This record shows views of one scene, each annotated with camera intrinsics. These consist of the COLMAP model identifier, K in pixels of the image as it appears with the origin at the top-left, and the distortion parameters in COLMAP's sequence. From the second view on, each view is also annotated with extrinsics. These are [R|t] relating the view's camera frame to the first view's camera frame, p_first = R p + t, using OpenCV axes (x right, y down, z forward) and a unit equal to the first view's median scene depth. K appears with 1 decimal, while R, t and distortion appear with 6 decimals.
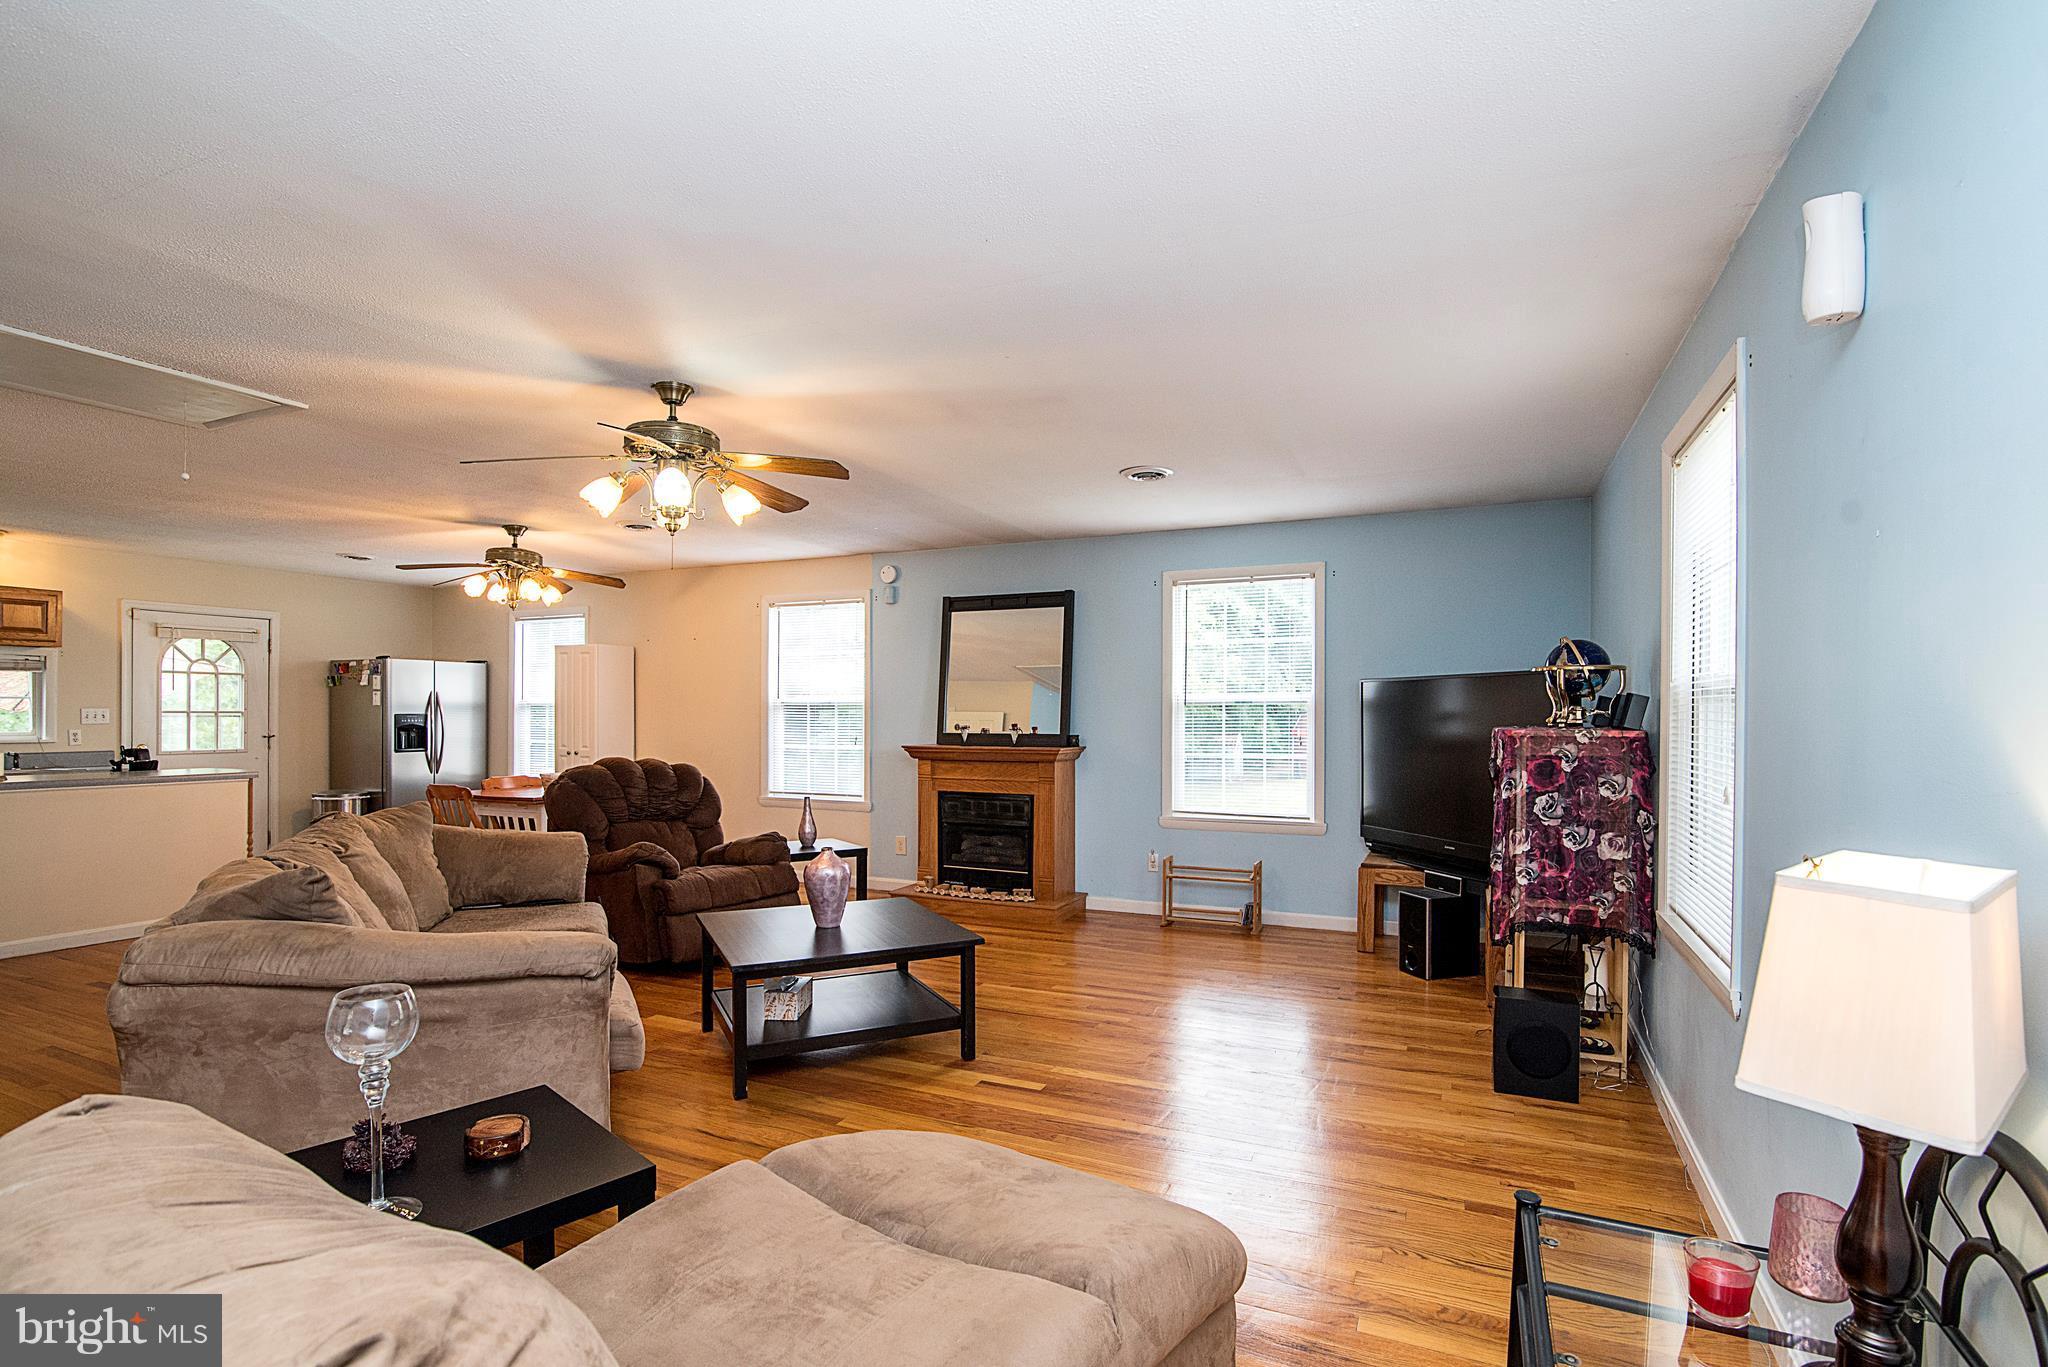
lens RADIAL K [[955.4, 0, 1040.6], [0, 955.4, 701.0], [0, 0, 1]] dist [-0.016885, -0.000883]
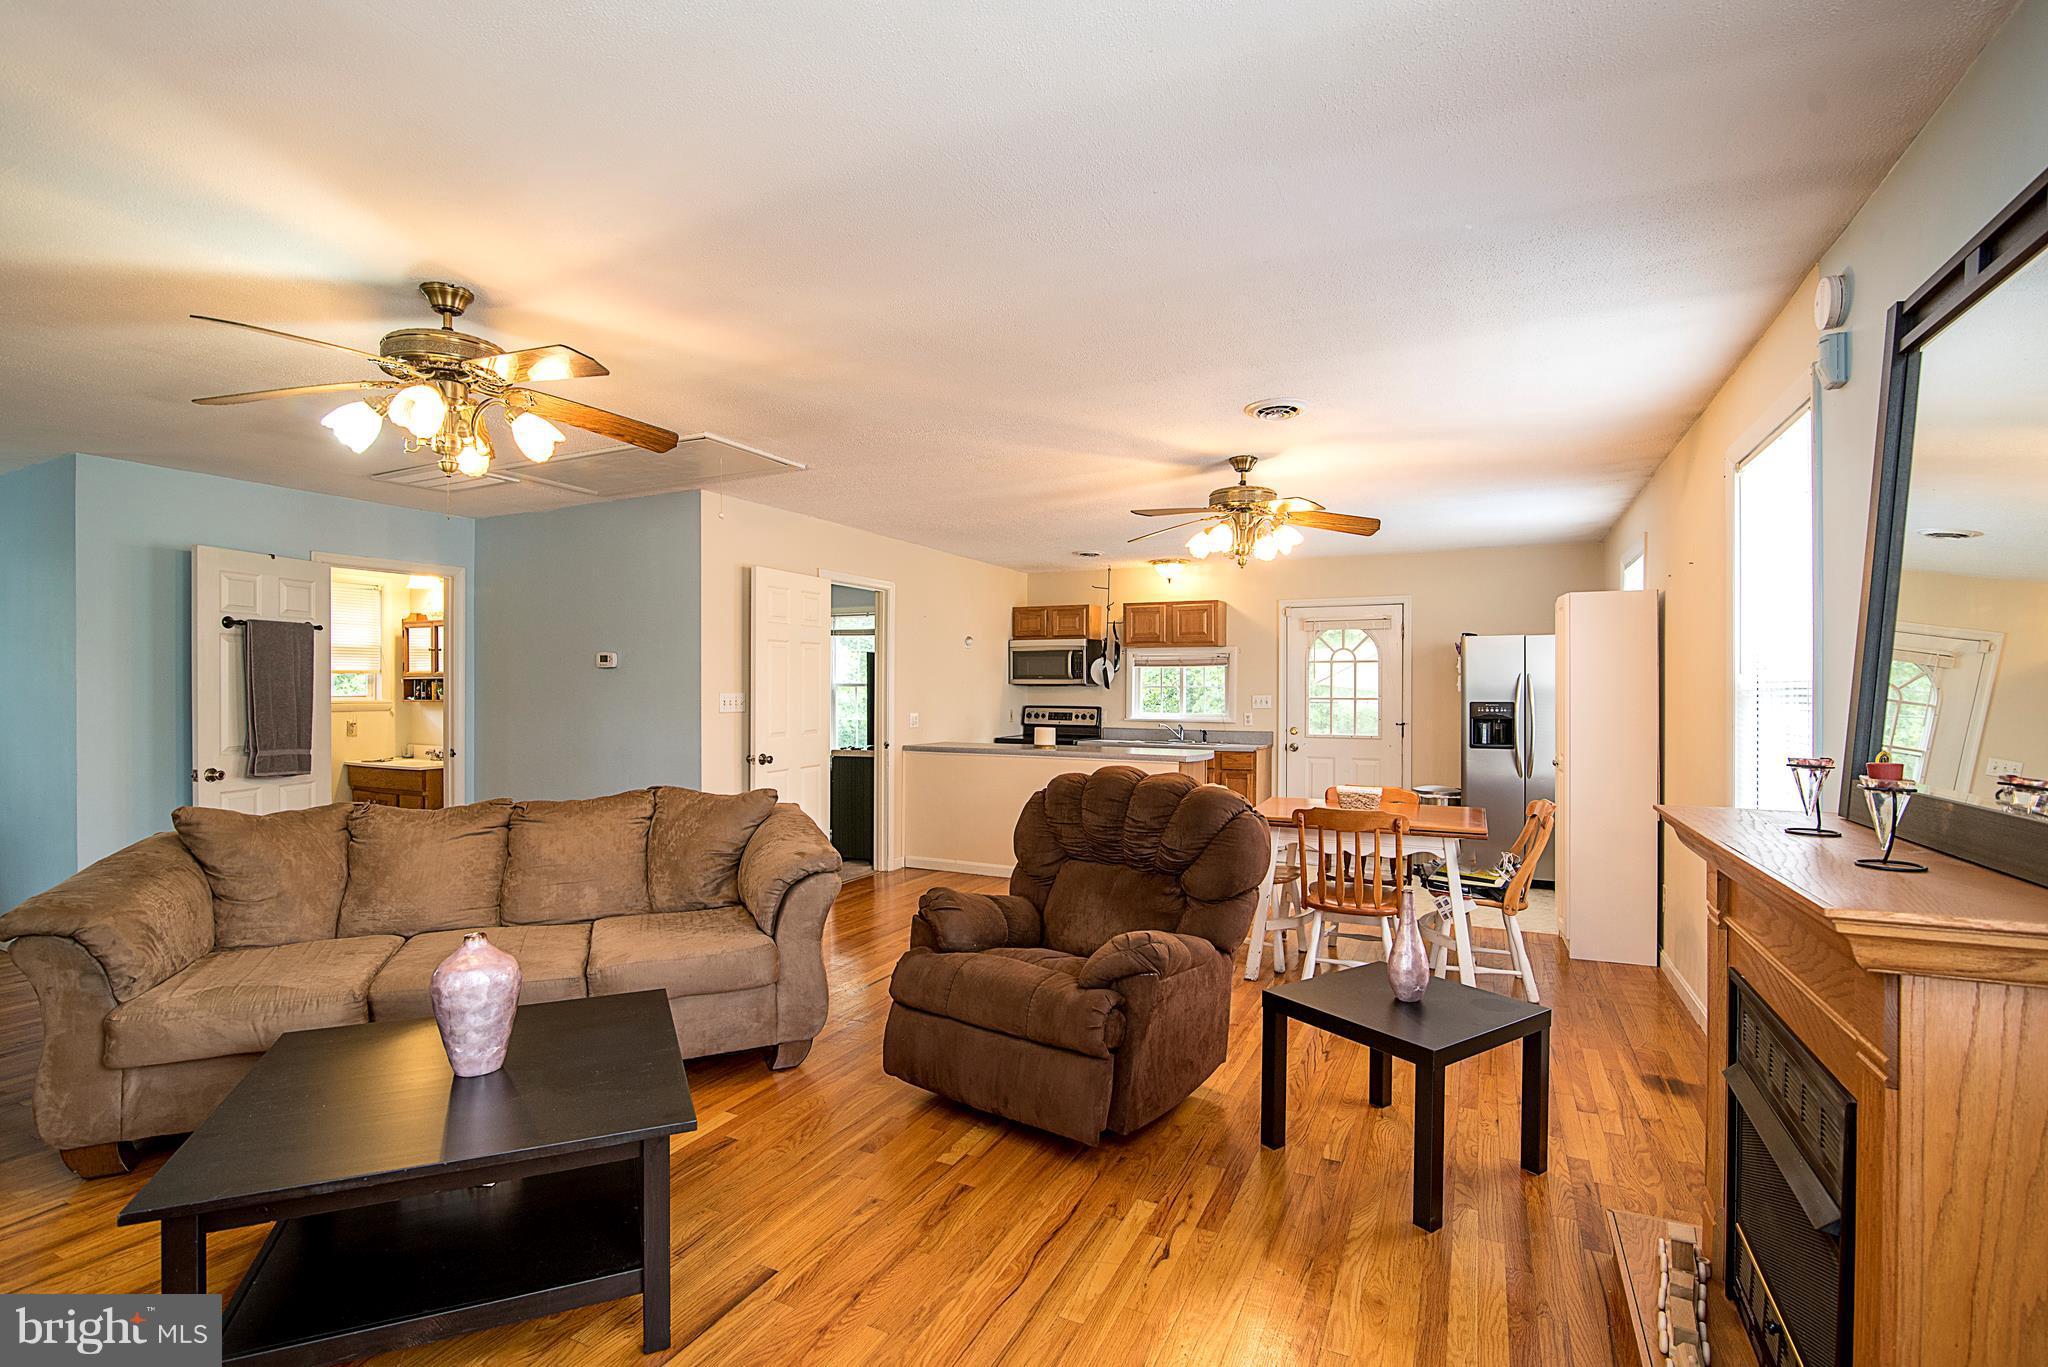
lens RADIAL K [[955.4, 0, 1028.9], [0, 955.4, 690.2], [0, 0, 1]] dist [-0.016885, -0.000883]
pose [[-0.029176, -0.005333, -0.999560, 0.212054], [0.008972, 0.999944, -0.005597, 0.005904], [0.999534, -0.009132, -0.029126, 0.805734]]
